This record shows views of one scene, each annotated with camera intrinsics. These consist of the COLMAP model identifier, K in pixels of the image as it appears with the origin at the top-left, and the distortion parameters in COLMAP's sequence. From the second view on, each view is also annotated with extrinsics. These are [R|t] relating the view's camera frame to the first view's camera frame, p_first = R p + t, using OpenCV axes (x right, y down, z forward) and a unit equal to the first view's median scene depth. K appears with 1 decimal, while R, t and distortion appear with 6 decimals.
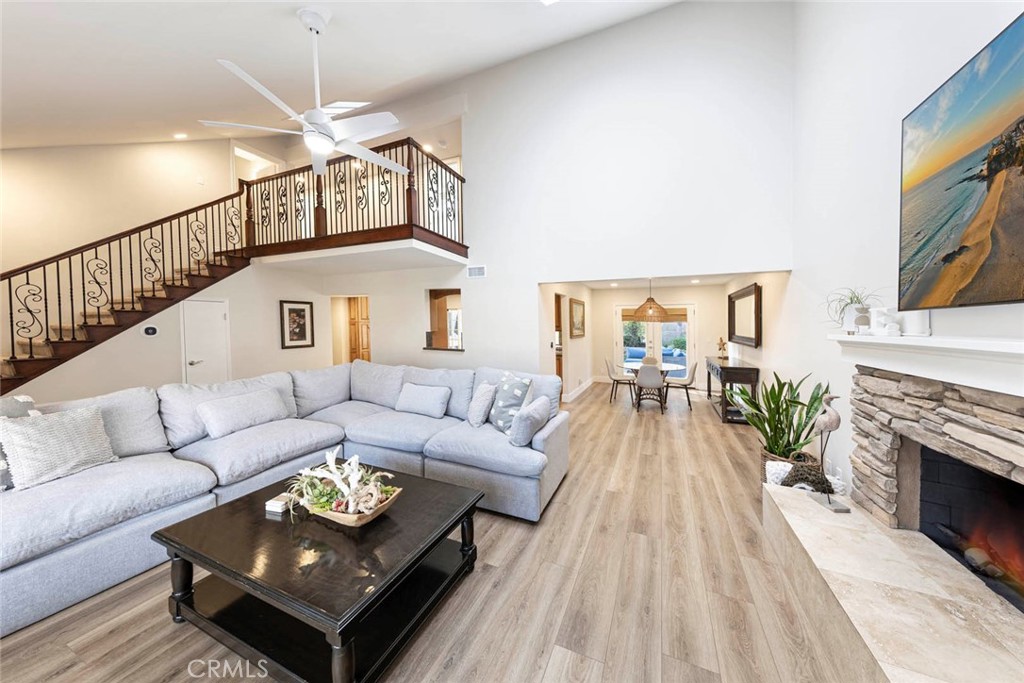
lens RADIAL K [[322.7, 0, 531.9], [0, 322.7, 327.2], [0, 0, 1]] dist [0.001966, -0.000230]
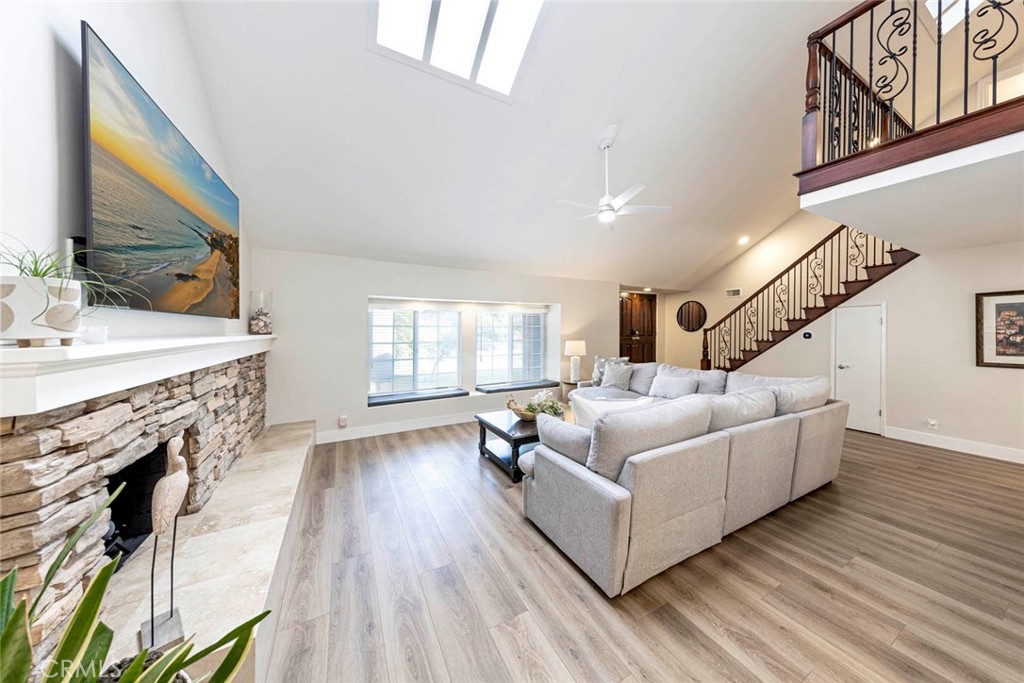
lens RADIAL K [[322.7, 0, 517.4], [0, 322.7, 338.4], [0, 0, 1]] dist [0.001966, -0.000230]
pose [[-0.633708, 0.017124, -0.773382, 0.477007], [-0.004541, 0.999655, 0.025855, -0.004033], [0.773559, 0.019897, -0.633412, 0.931476]]
